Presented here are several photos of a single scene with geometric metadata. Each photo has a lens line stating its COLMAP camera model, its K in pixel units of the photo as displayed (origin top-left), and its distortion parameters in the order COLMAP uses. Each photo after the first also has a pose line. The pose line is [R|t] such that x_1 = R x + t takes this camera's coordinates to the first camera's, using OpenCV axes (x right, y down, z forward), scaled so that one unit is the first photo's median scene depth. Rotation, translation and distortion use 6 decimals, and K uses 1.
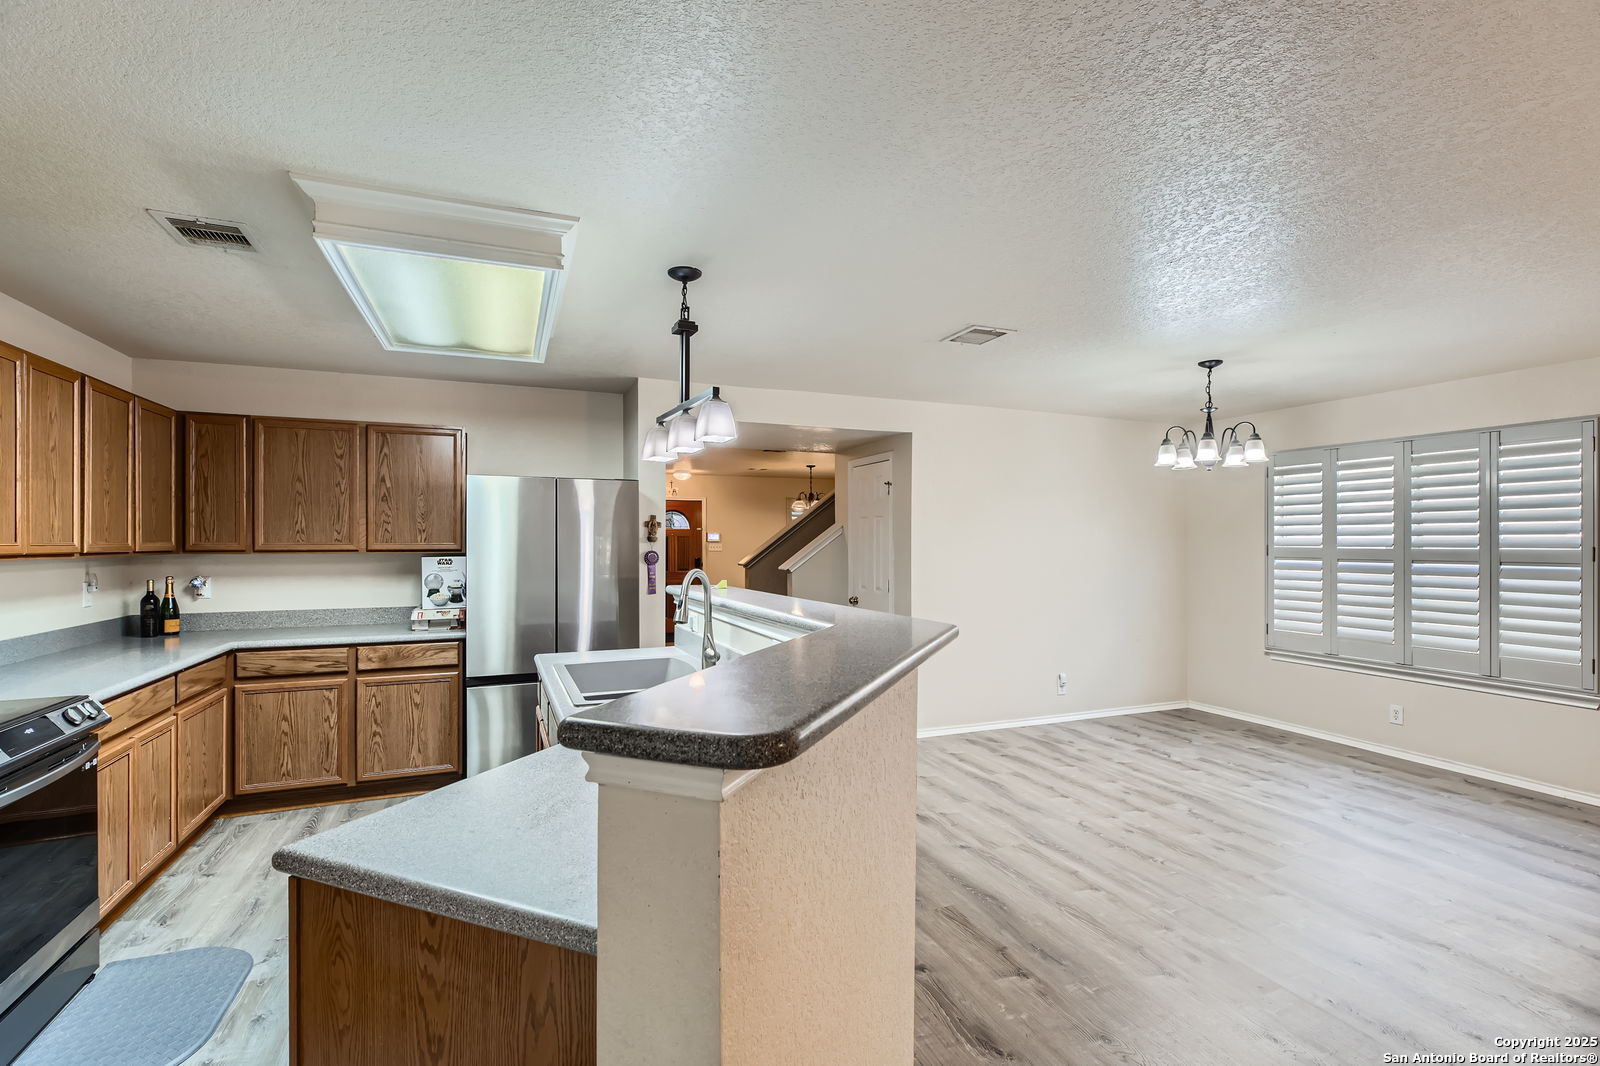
lens RADIAL K [[729.1, 0, 802.4], [0, 729.1, 542.3], [0, 0, 1]] dist [0.001519, 0.000347]
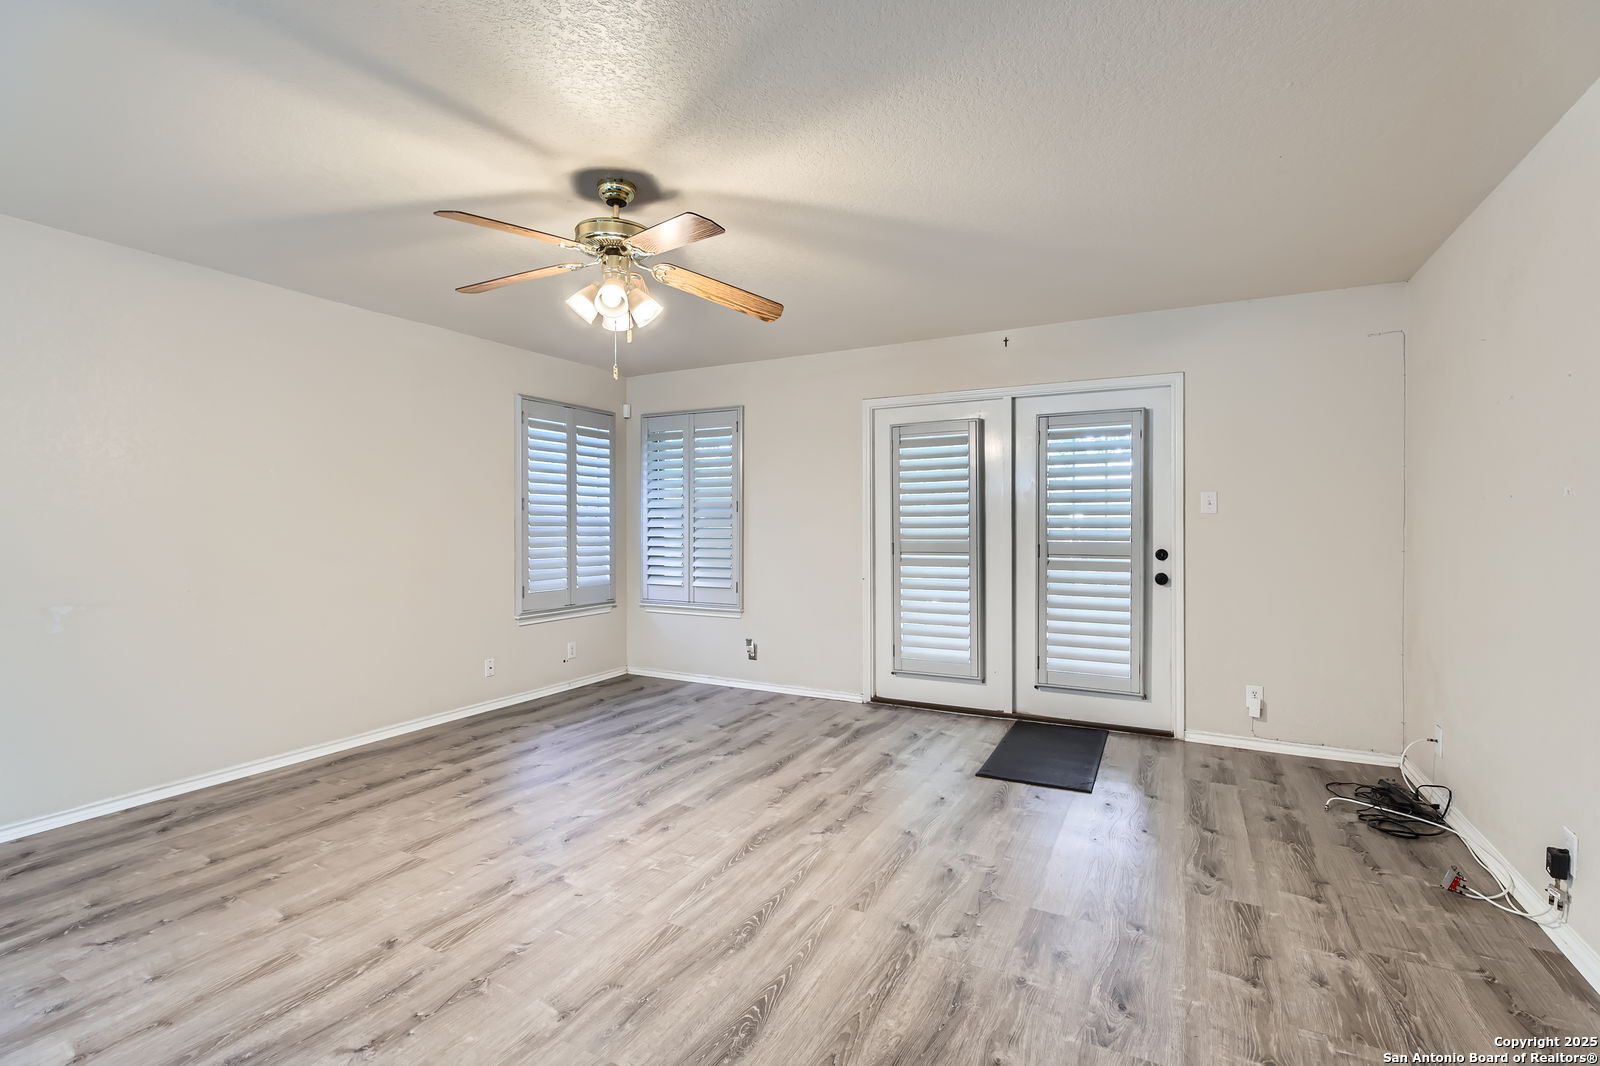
lens RADIAL K [[729.1, 0, 799.9], [0, 729.1, 526.2], [0, 0, 1]] dist [0.001519, 0.000347]
pose [[-0.638695, -0.004416, 0.769448, -0.078180], [0.000096, 0.999983, 0.005818, 0.018004], [-0.769460, 0.003790, -0.638683, 0.539976]]
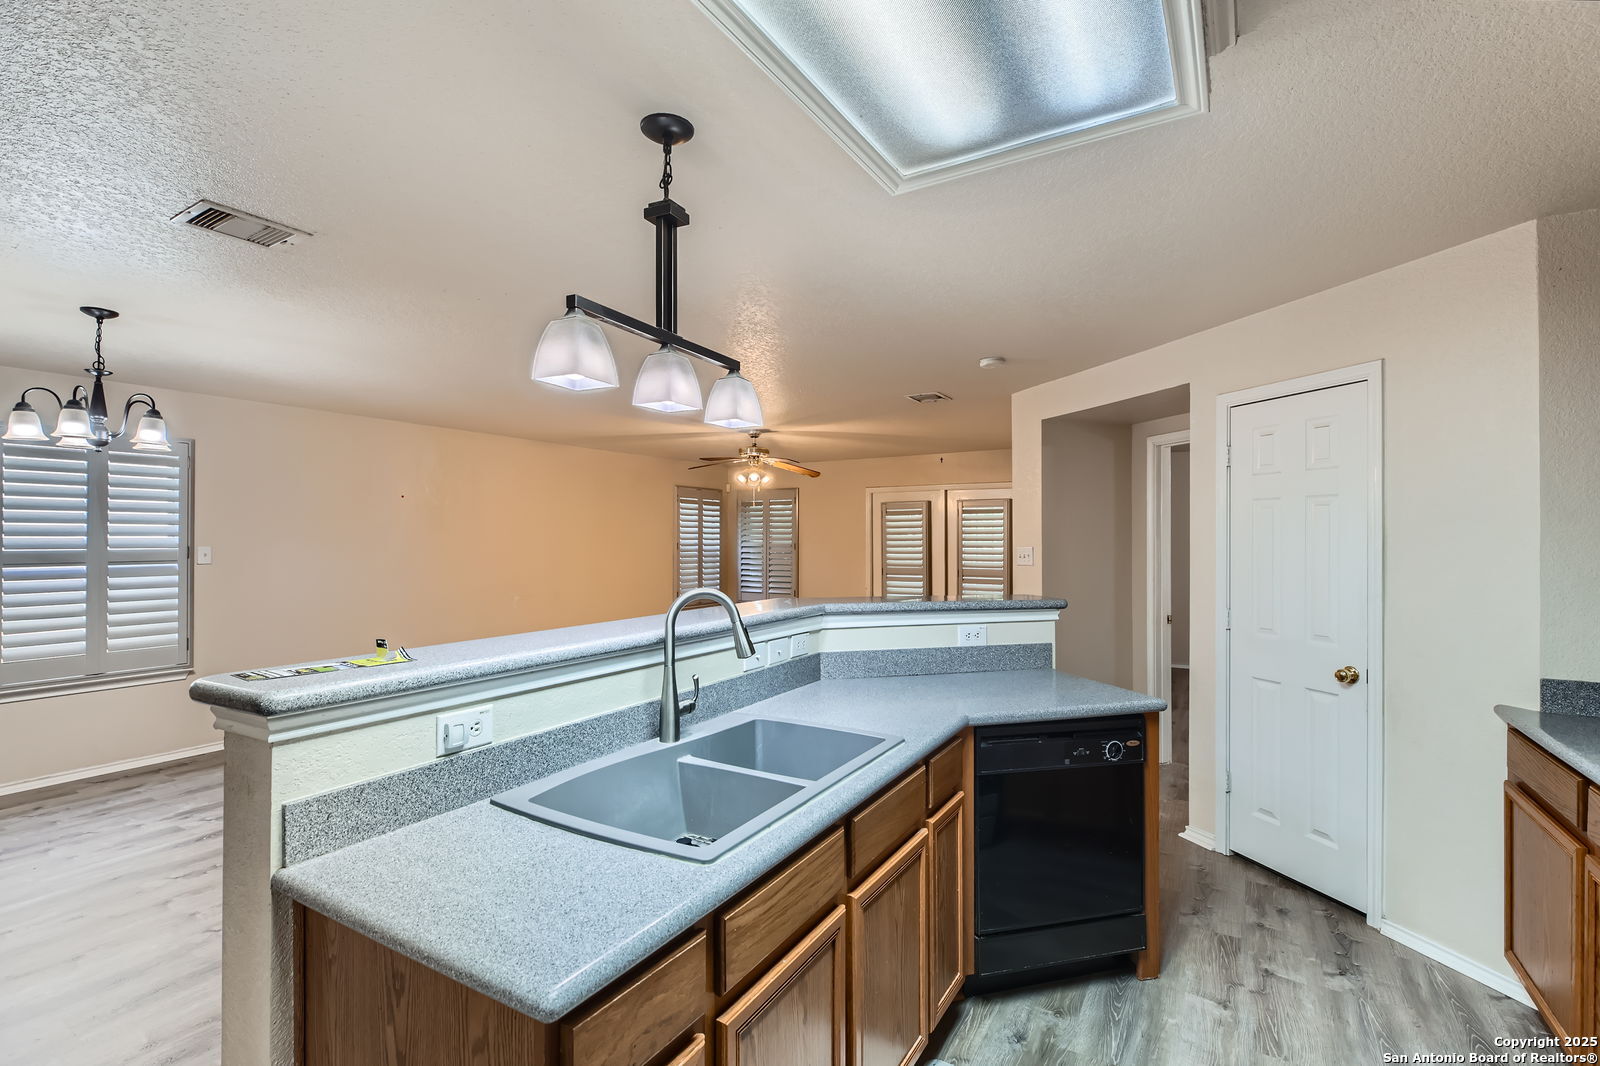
lens RADIAL K [[729.1, 0, 803.1], [0, 729.1, 535.8], [0, 0, 1]] dist [0.001519, 0.000347]
pose [[-0.594643, 0.004449, 0.803977, -0.498582], [-0.002862, 0.999967, -0.007650, -0.006559], [-0.803985, -0.006850, -0.594611, 0.860571]]
